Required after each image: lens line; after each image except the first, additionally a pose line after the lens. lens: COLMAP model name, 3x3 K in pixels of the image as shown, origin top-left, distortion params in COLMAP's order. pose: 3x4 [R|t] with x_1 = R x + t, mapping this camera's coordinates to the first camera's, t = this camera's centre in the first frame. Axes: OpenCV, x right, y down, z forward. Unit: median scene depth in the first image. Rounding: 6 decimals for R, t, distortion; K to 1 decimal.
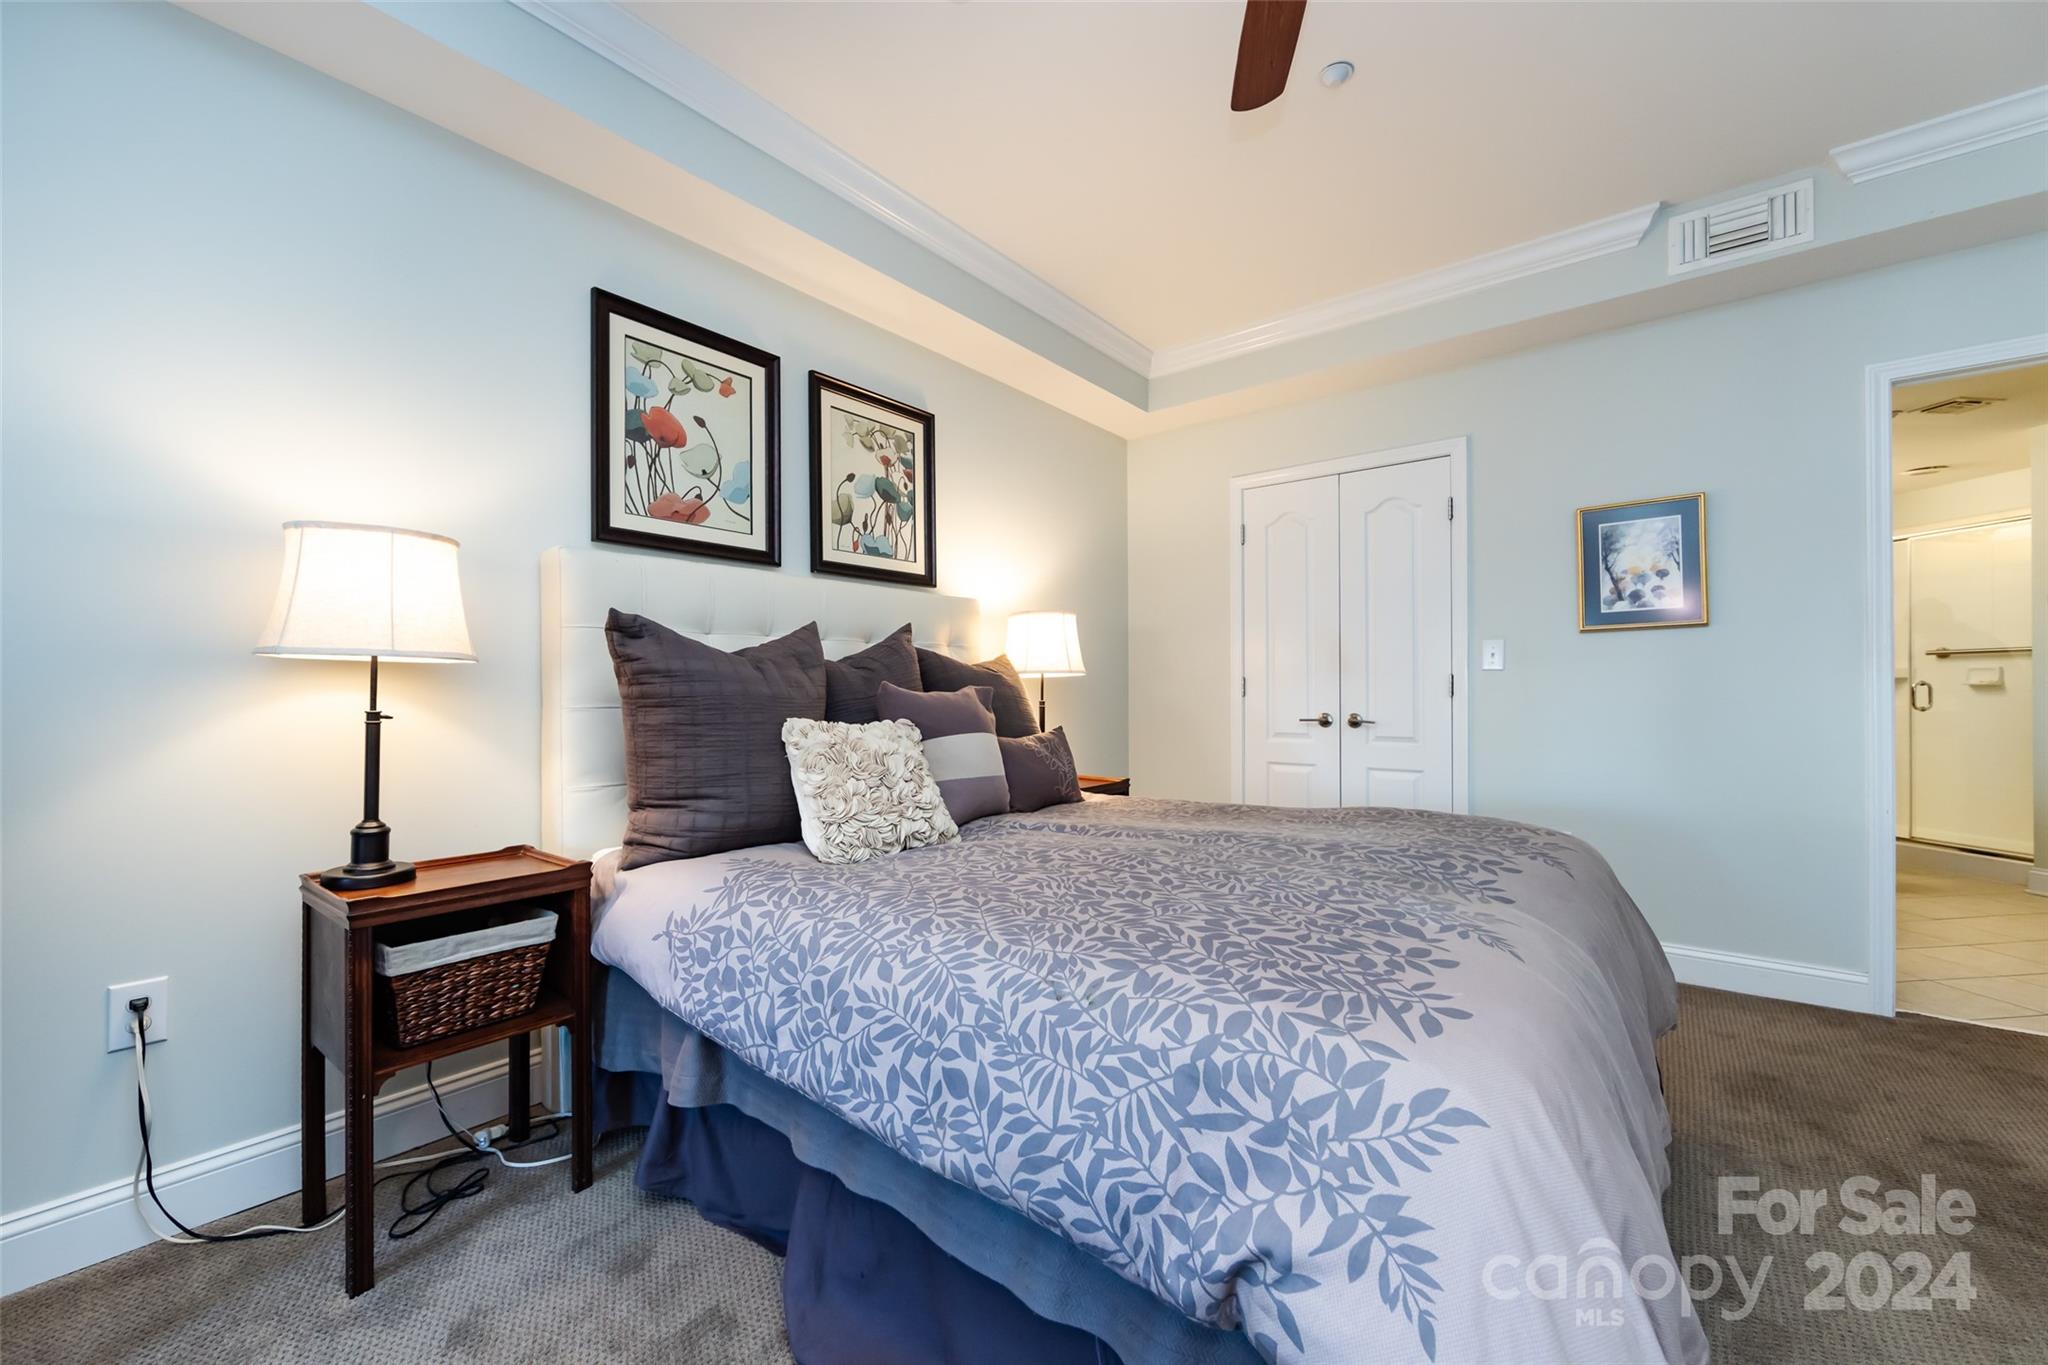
lens RADIAL K [[807.4, 0, 1015.1], [0, 807.4, 688.5], [0, 0, 1]] dist [-0.002469, -0.000419]
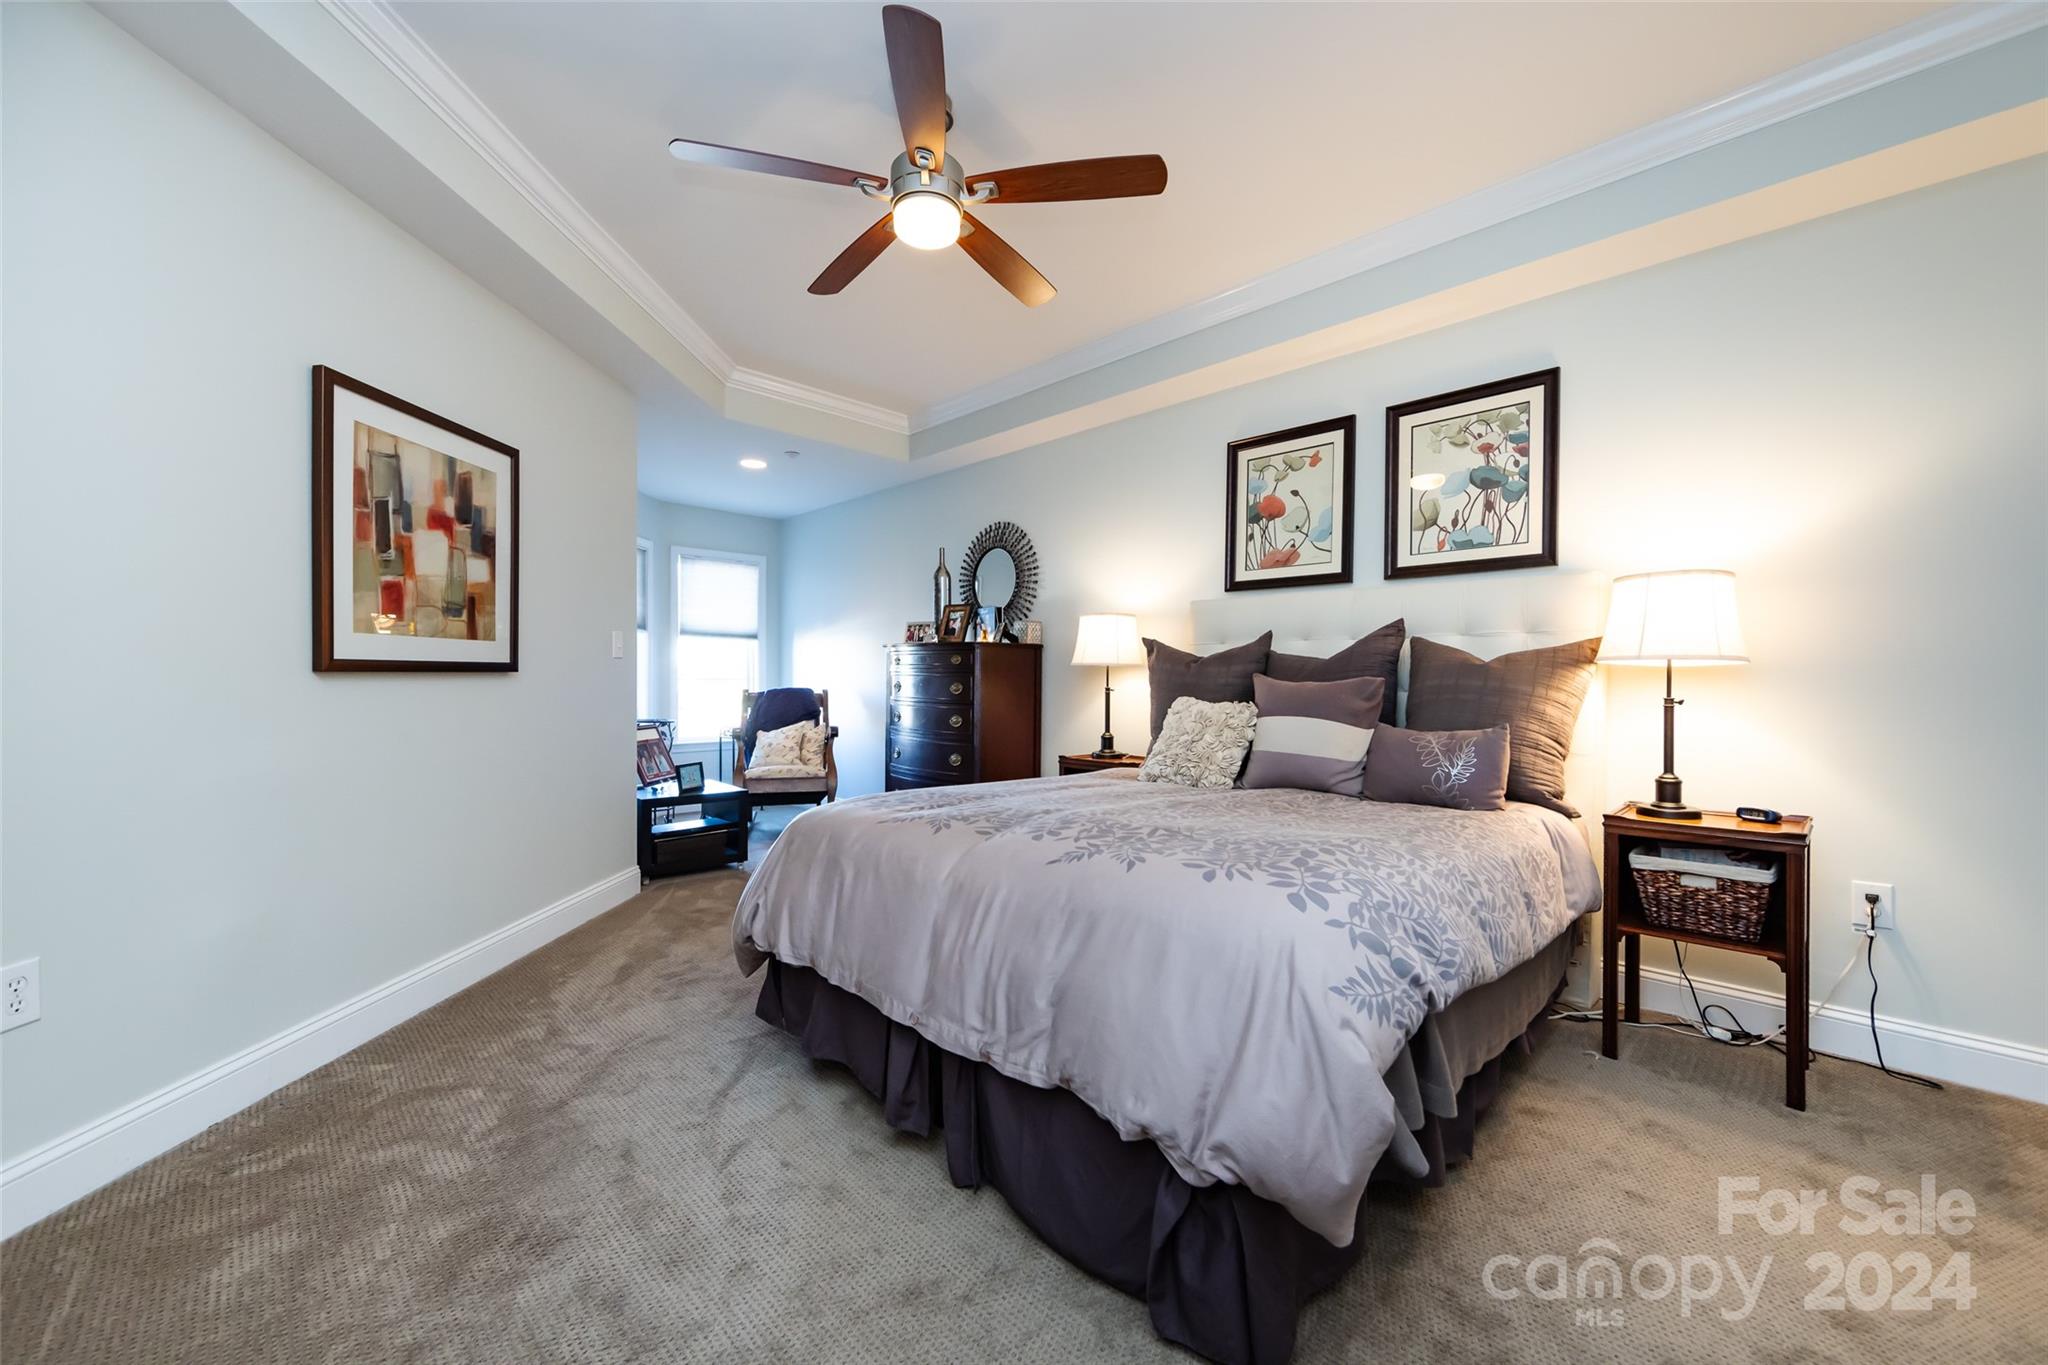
lens RADIAL K [[807.4, 0, 1015.1], [0, 807.4, 688.5], [0, 0, 1]] dist [-0.002469, -0.000419]
pose [[-0.139296, 0.002303, -0.990248, 1.013727], [-0.018793, 0.999811, 0.004969, 0.016720], [0.990072, 0.019301, -0.139227, 0.660730]]
